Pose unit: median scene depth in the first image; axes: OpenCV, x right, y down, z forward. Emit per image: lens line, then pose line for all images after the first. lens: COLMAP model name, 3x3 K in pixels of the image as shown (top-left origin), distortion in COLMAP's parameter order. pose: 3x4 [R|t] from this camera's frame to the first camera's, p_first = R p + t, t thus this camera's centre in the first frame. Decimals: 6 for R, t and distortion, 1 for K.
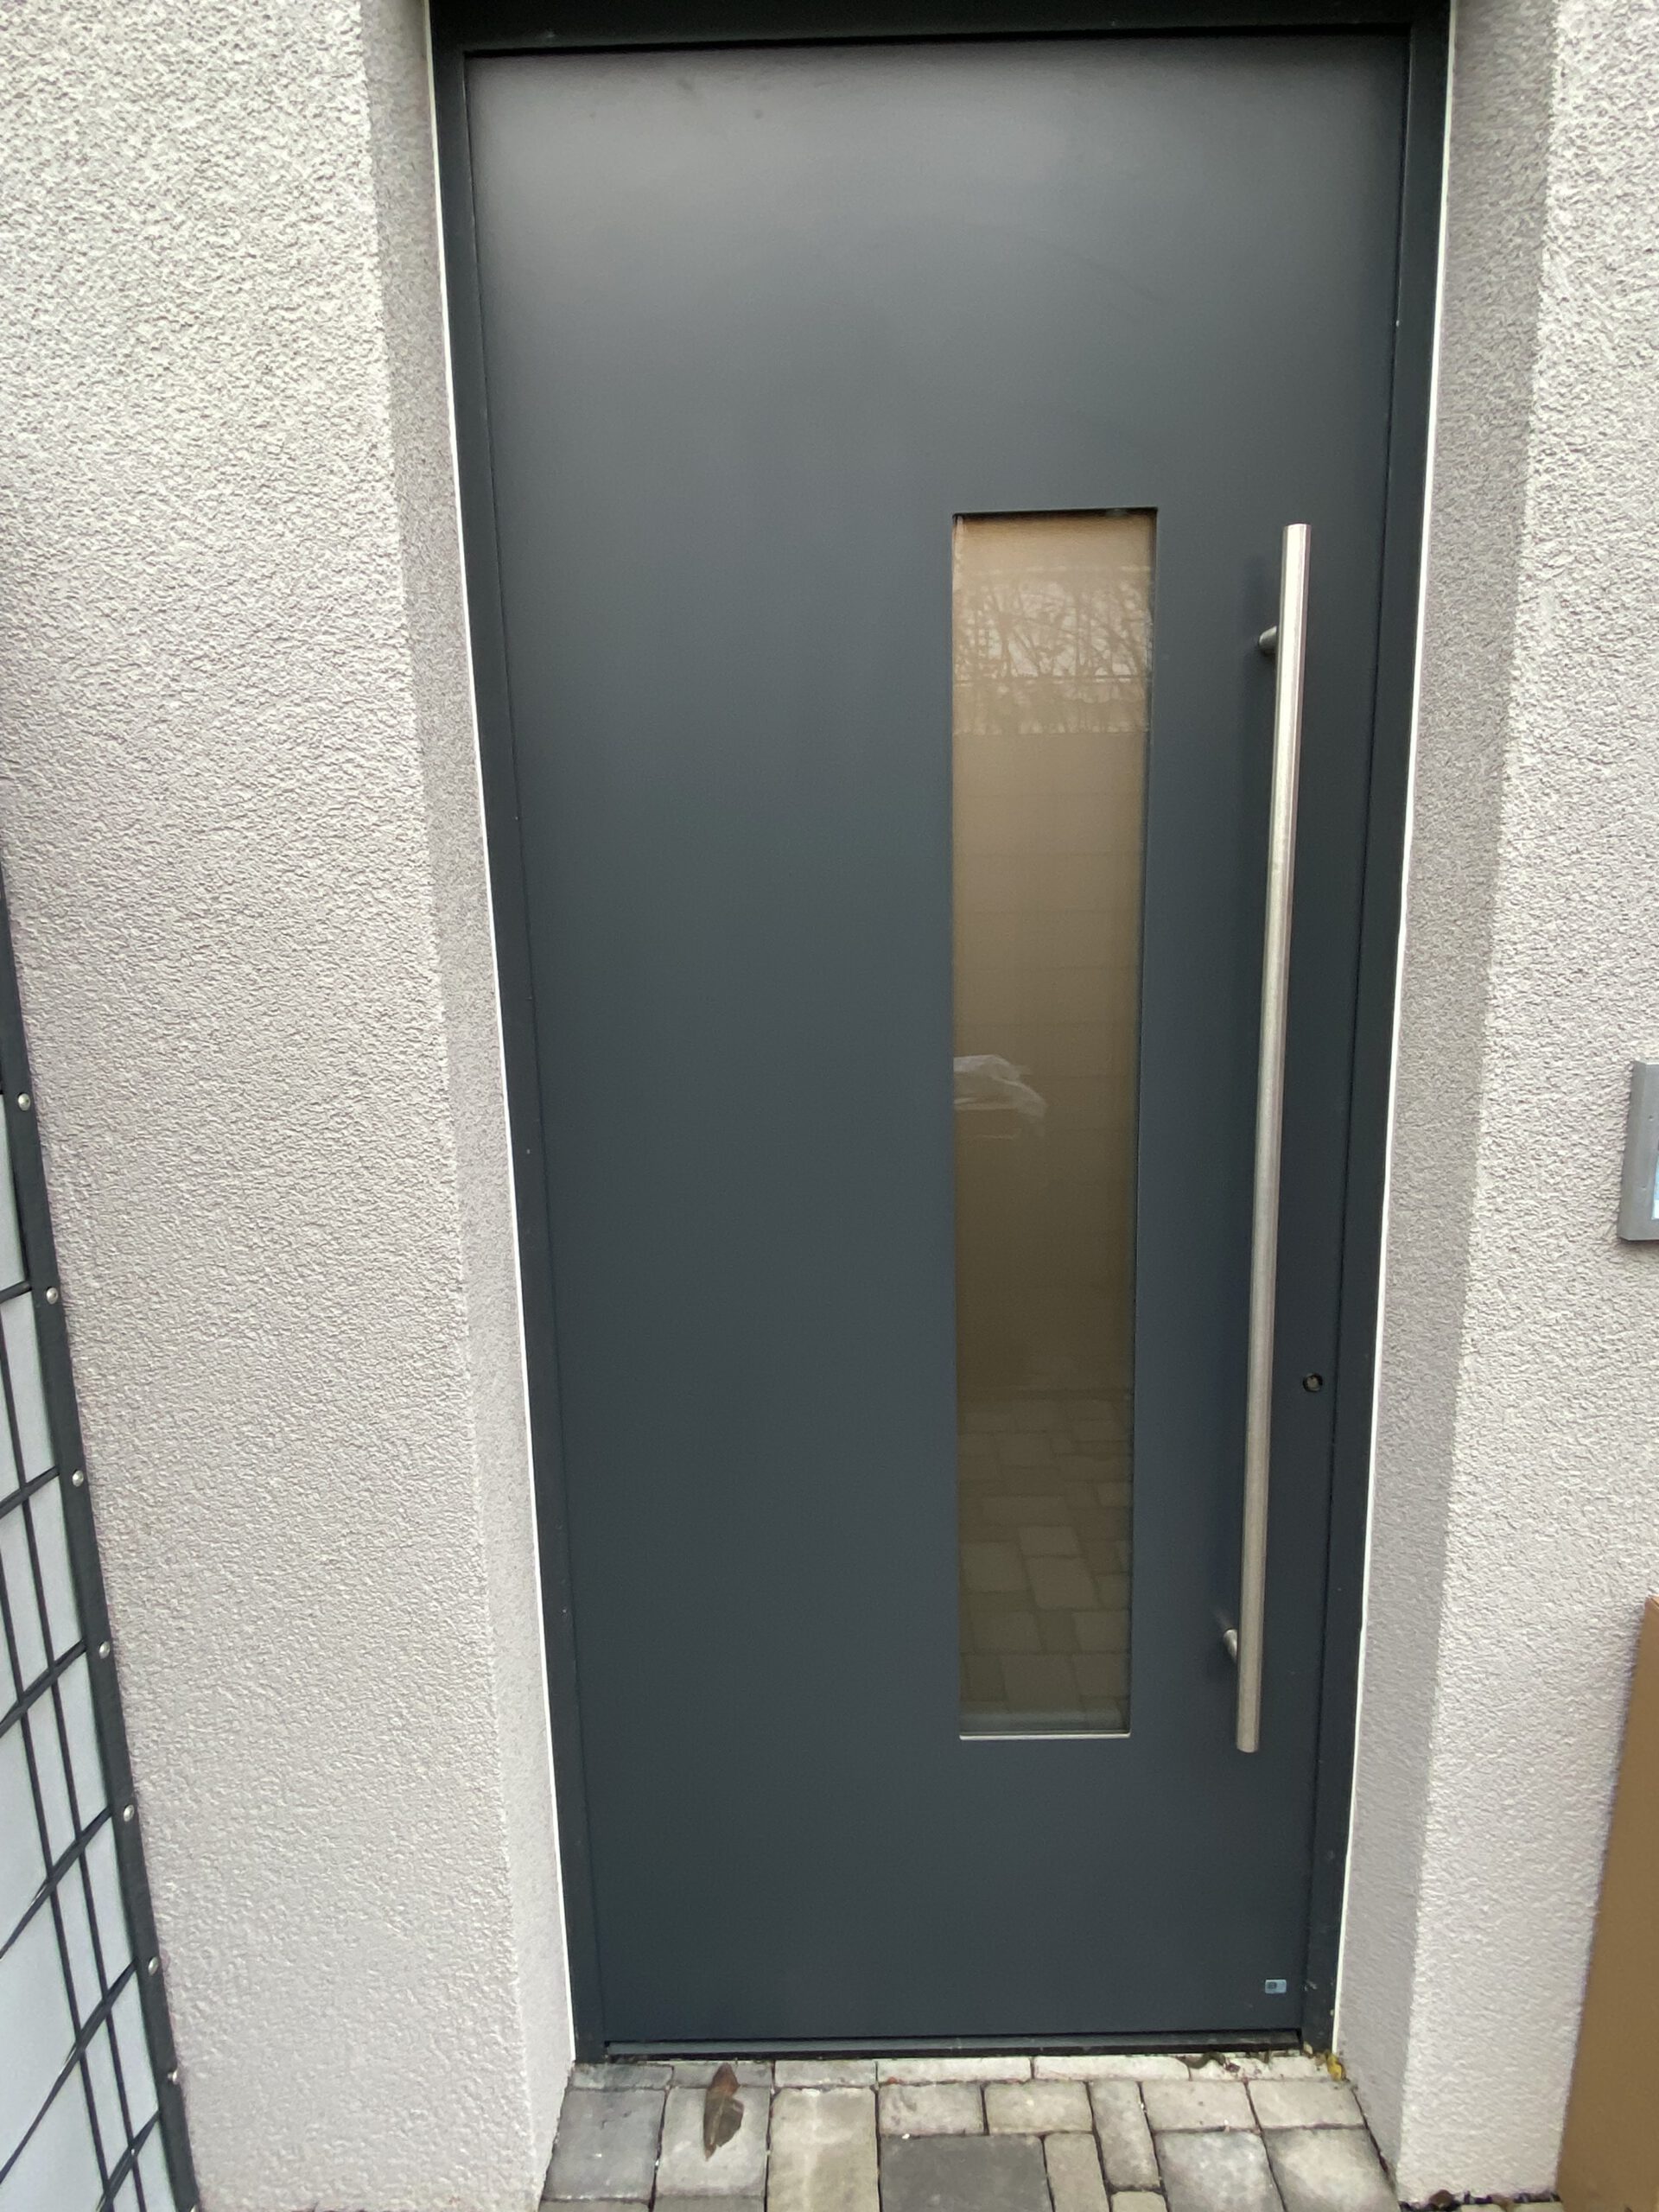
lens RADIAL K [[1221.8, 0, 831.1], [0, 1221.8, 1118.5], [0, 0, 1]] dist [-0.028587, 0.005101]
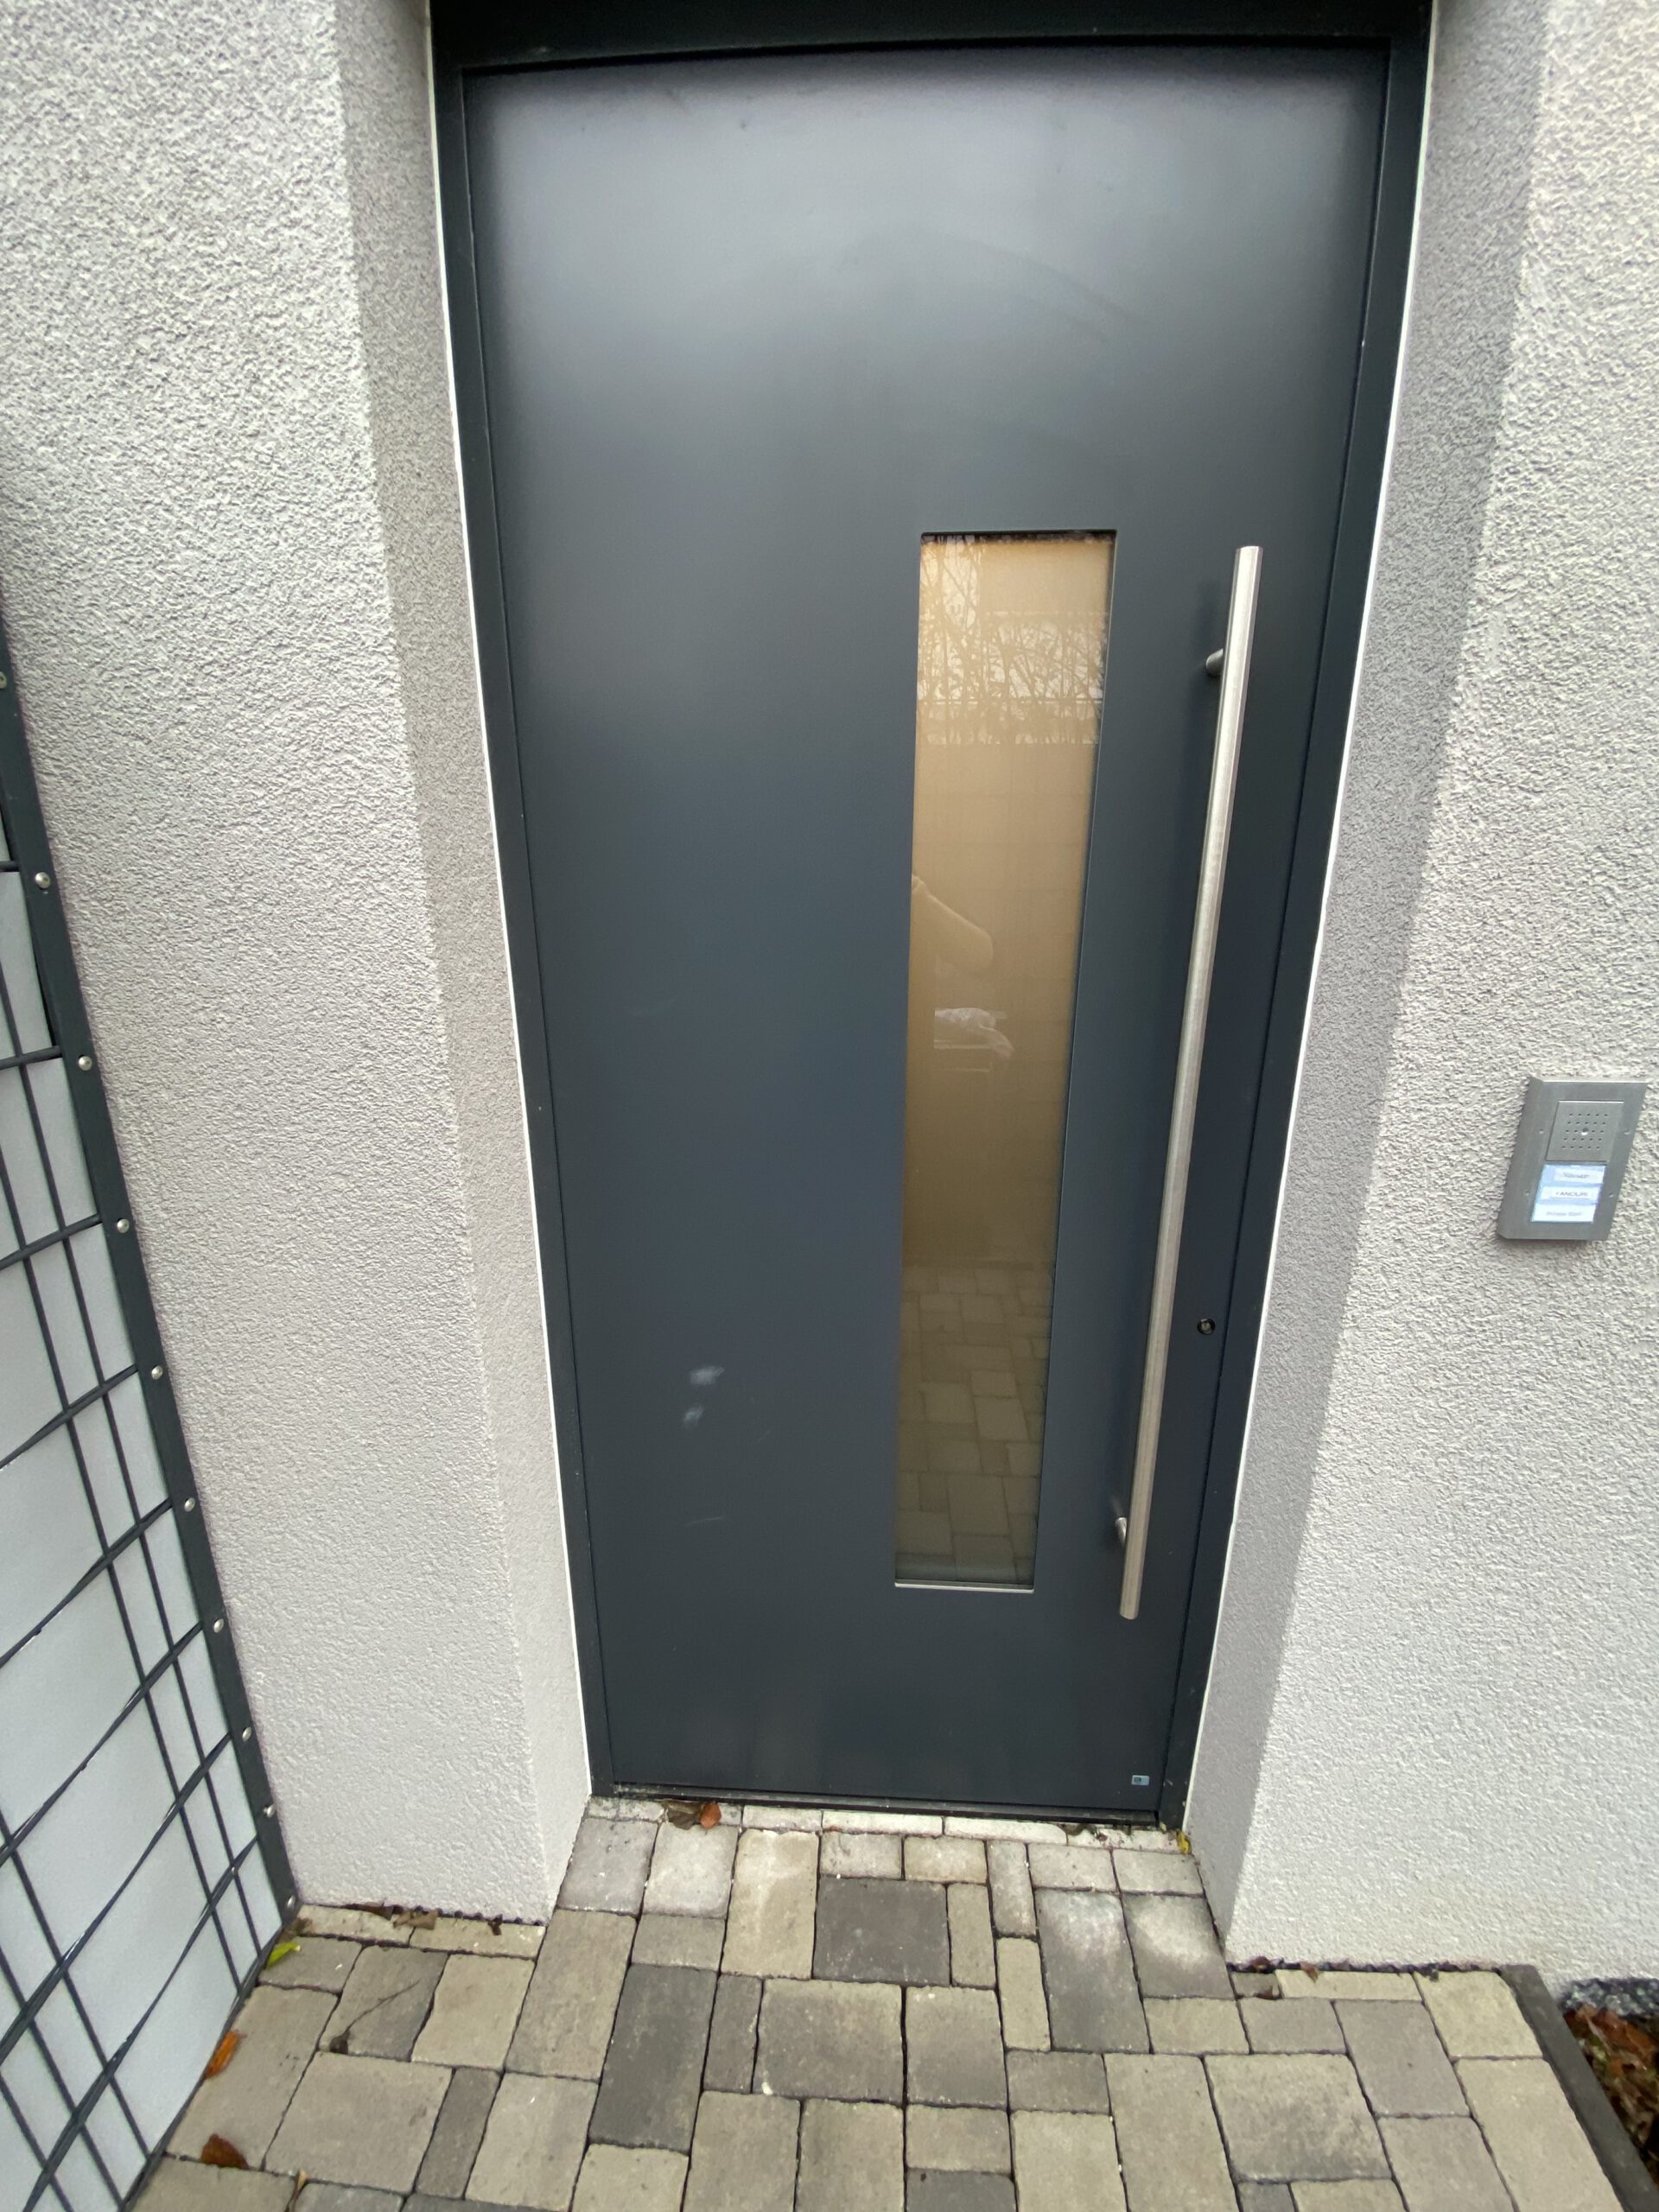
lens RADIAL K [[887.3, 0, 828.1], [0, 887.3, 1114.4], [0, 0, 1]] dist [-0.022573, -0.003795]
pose [[0.998470, 0.037554, -0.040583, 0.074692], [-0.033509, 0.994805, 0.096130, -0.068206], [0.043983, -0.094623, 0.994541, 0.198702]]
